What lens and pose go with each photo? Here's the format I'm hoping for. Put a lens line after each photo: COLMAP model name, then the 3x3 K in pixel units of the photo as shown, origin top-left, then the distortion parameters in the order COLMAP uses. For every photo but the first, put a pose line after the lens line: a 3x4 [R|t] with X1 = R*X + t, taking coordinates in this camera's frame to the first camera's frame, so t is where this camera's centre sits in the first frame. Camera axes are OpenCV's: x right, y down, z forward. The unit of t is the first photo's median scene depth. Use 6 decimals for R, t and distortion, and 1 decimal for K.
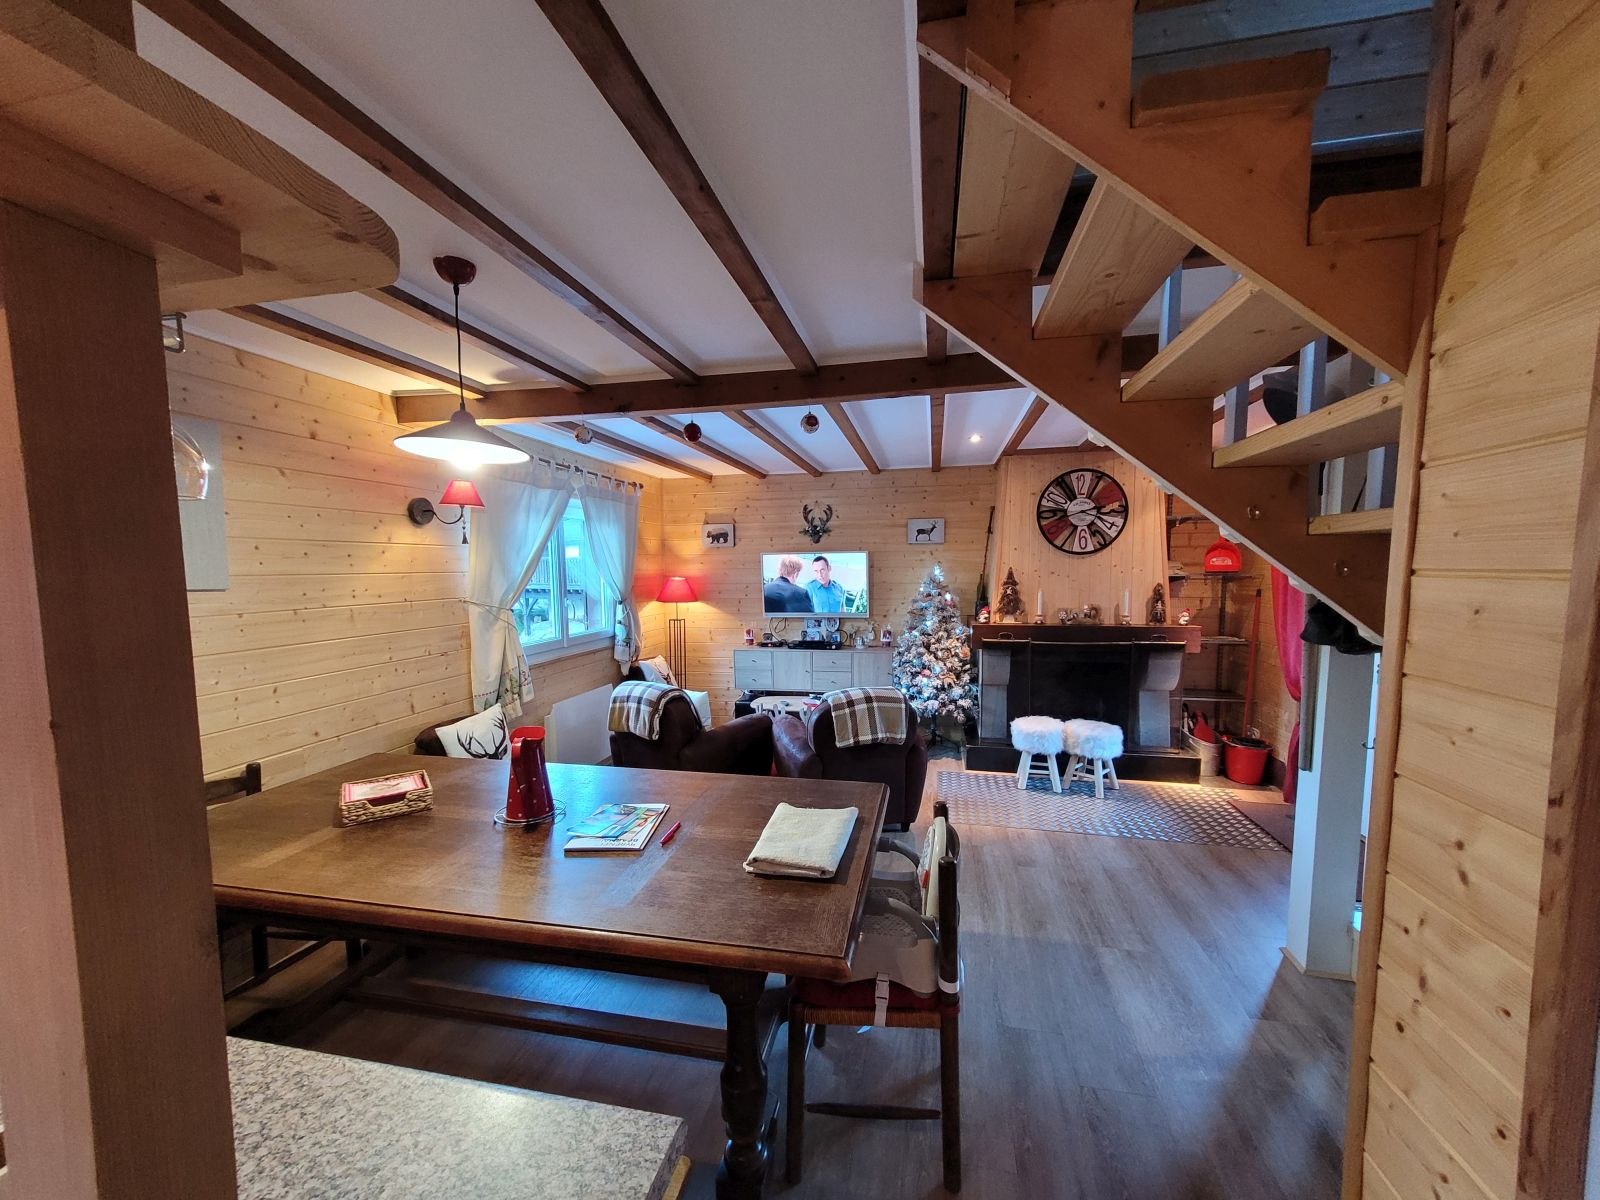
lens RADIAL K [[623.7, 0, 801.5], [0, 623.7, 617.8], [0, 0, 1]] dist [0.000155, 0.000064]
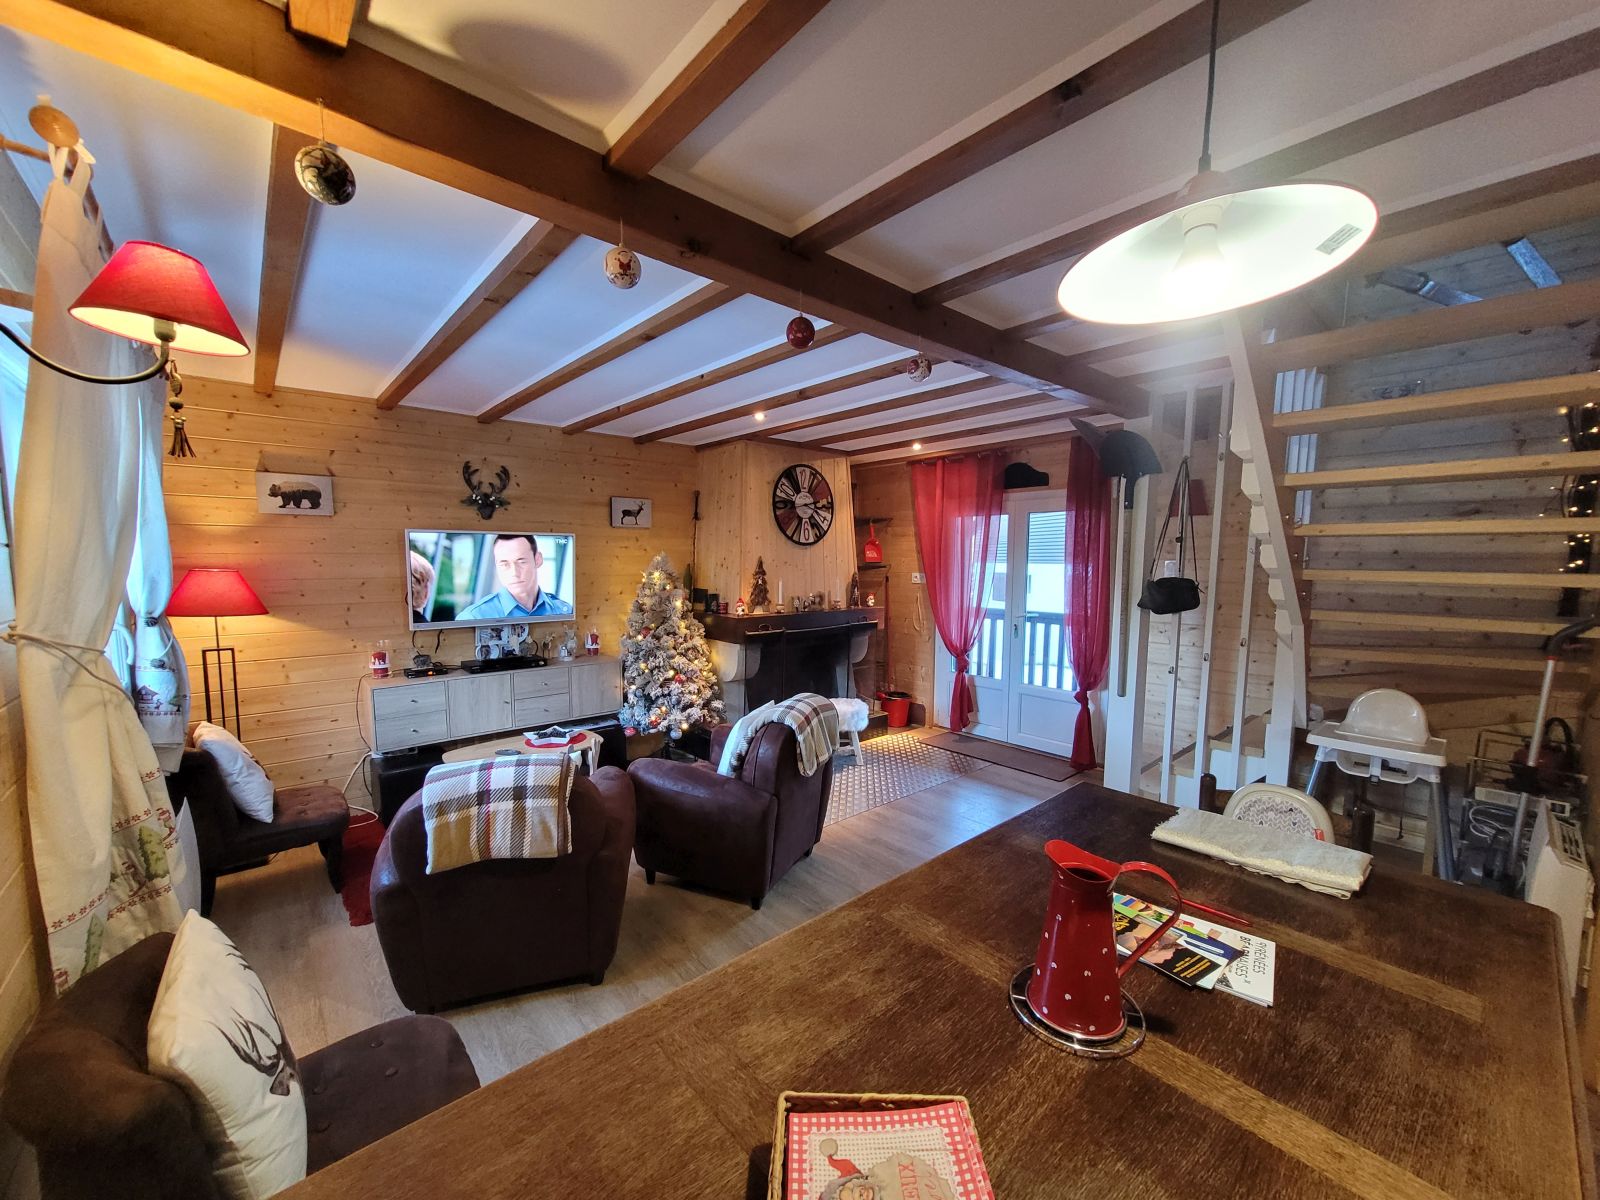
lens RADIAL K [[623.7, 0, 801.5], [0, 623.7, 617.8], [0, 0, 1]] dist [0.000155, 0.000064]
pose [[0.595540, -0.063974, 0.800774, -0.407854], [0.057552, 0.997660, 0.036902, -0.017756], [-0.801261, 0.024110, 0.597828, 0.368932]]
